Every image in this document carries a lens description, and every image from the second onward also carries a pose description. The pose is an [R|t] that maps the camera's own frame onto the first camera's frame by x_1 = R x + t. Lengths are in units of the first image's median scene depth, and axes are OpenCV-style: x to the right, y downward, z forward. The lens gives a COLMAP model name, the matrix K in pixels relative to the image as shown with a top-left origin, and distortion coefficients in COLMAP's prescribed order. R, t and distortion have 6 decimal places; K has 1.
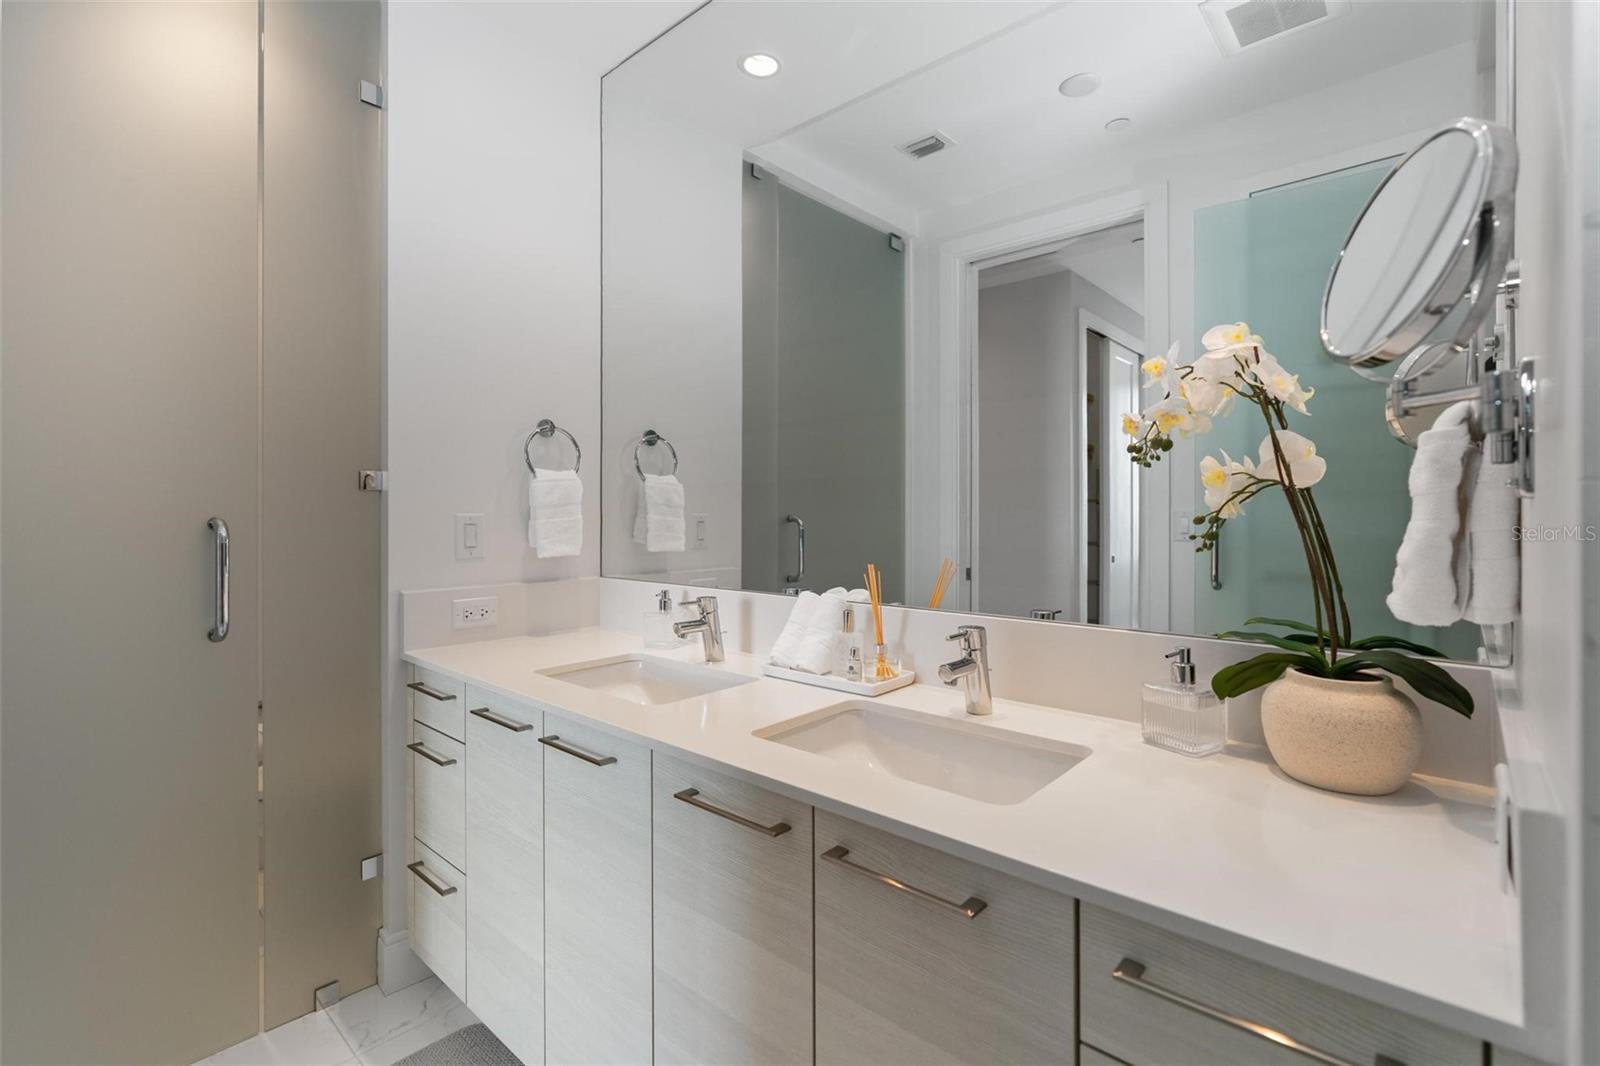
lens RADIAL K [[731.2, 0, 799.7], [0, 731.2, 506.1], [0, 0, 1]] dist [0.000581, 0.000078]
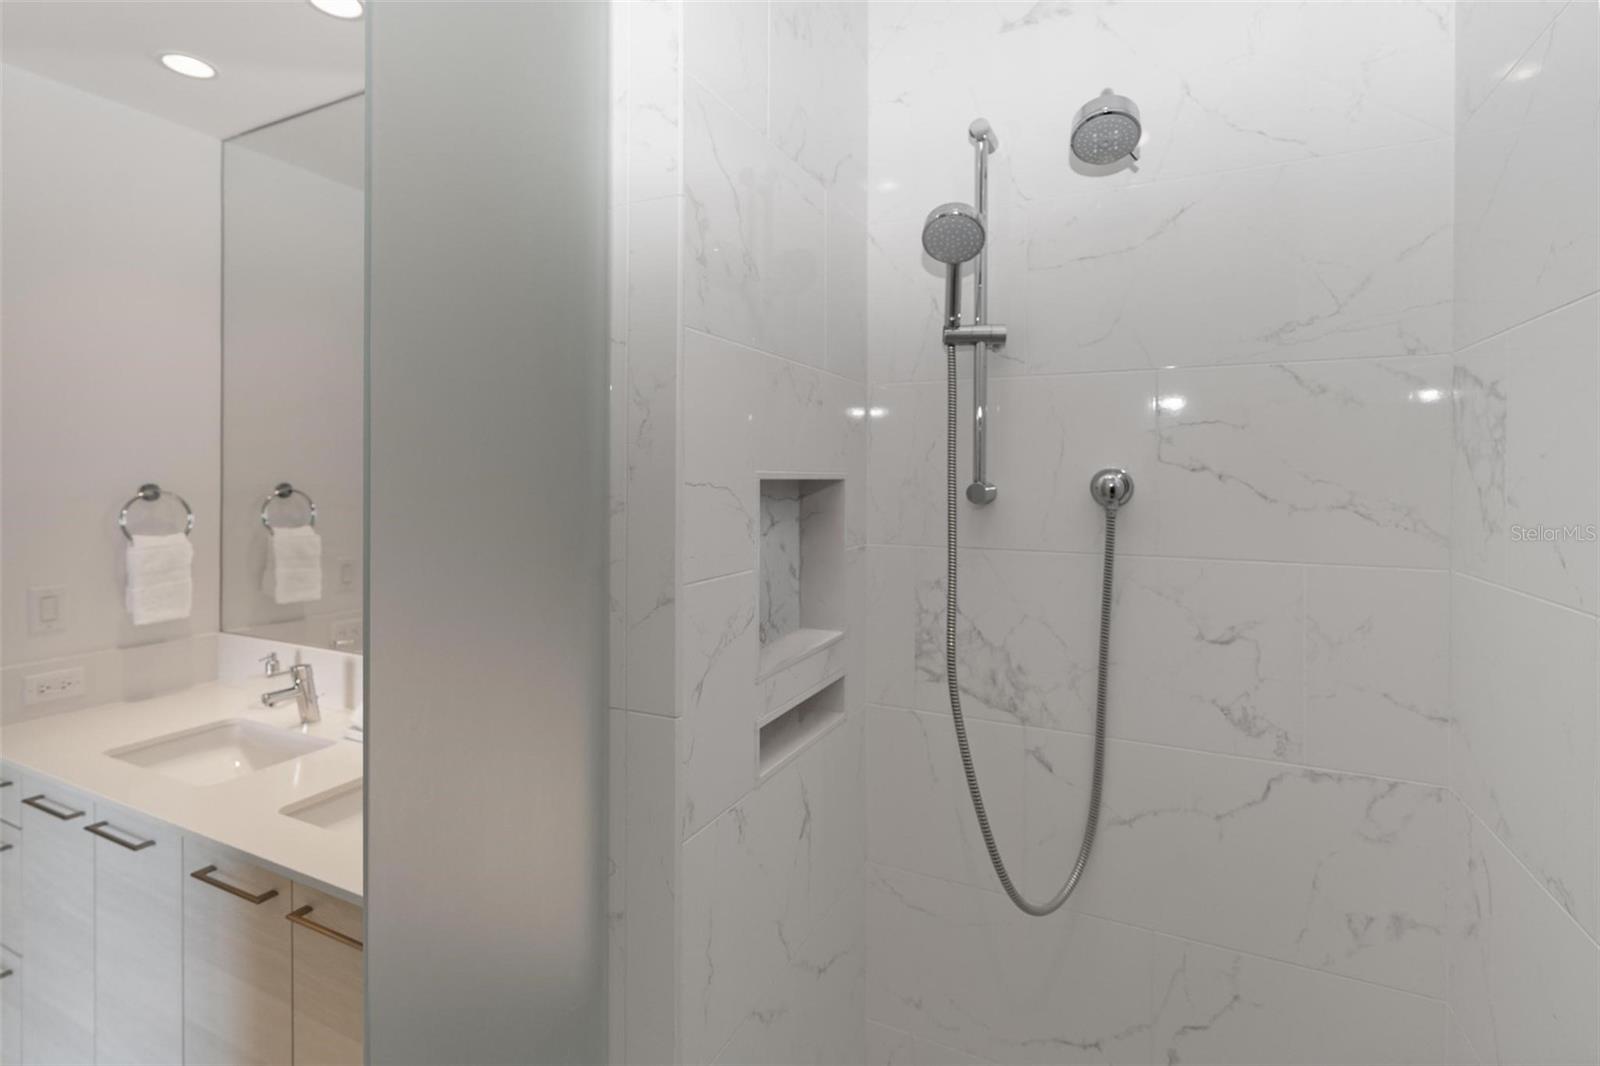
lens RADIAL K [[740.3, 0, 803.6], [0, 740.3, 469.5], [0, 0, 1]] dist [0.000933, 0.000284]
pose [[0.961222, 0.004804, 0.275736, 0.252758], [-0.005910, 0.999977, 0.003179, -0.155138], [-0.275714, -0.004685, 0.961228, -0.247413]]
